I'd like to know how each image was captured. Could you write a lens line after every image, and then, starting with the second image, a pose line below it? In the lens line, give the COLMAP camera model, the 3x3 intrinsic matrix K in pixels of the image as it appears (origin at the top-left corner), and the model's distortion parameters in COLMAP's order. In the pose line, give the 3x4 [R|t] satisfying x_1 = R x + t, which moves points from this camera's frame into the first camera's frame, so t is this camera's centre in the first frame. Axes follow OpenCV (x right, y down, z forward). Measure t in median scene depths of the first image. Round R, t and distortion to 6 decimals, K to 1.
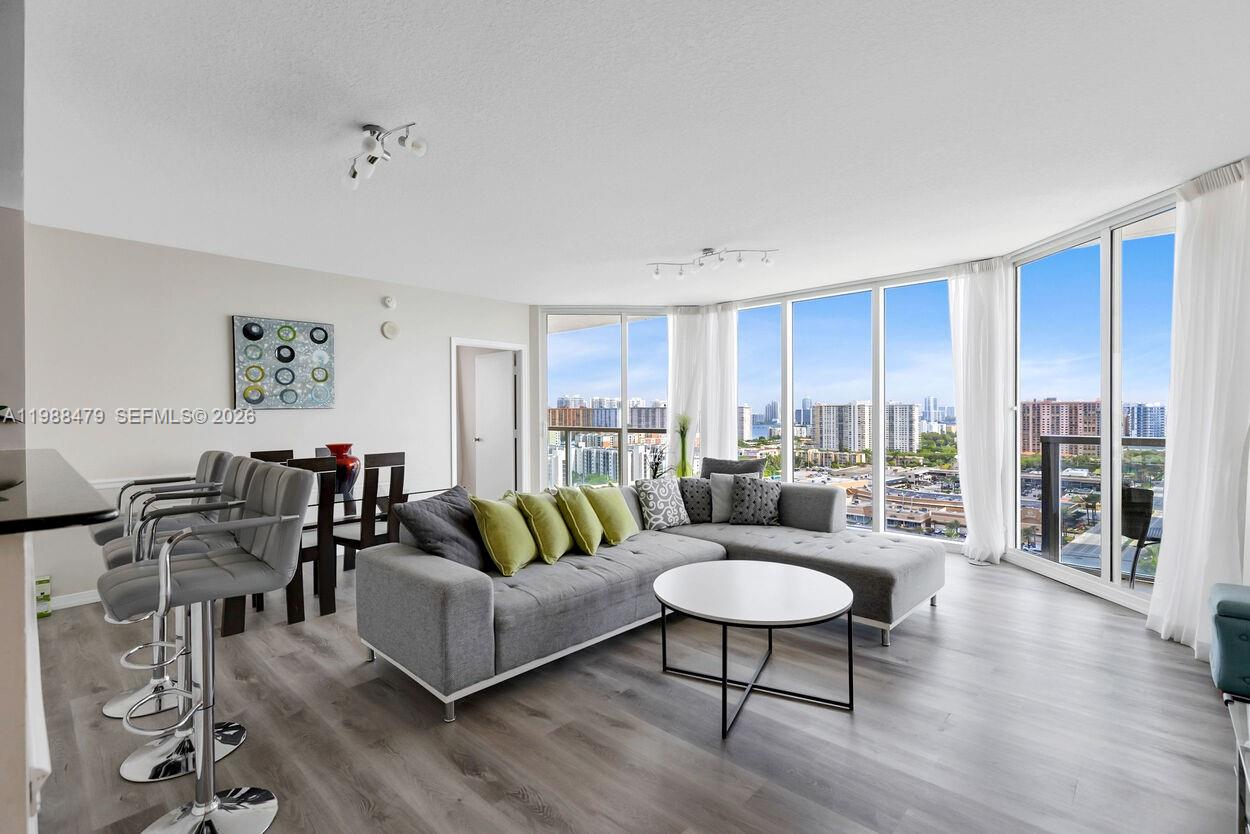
lens RADIAL K [[560.6, 0, 625.7], [0, 560.6, 420.4], [0, 0, 1]] dist [0.005915, 0.000349]
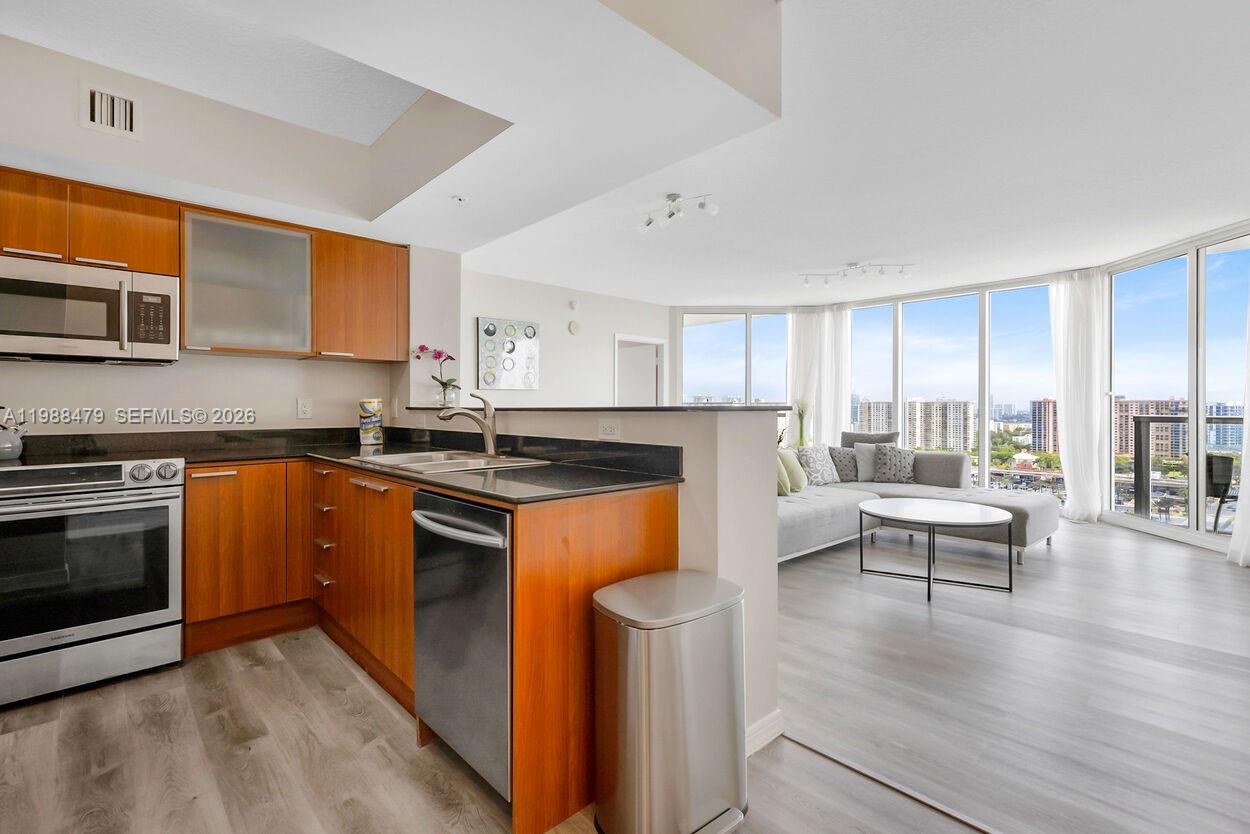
lens RADIAL K [[568.5, 0, 629.1], [0, 568.5, 407.6], [0, 0, 1]] dist [0.000430, 0.002292]
pose [[0.997991, 0.008619, -0.062771, -0.283203], [-0.009464, 0.999868, -0.013177, 0.039083], [0.062649, 0.013744, 0.997941, -0.306499]]
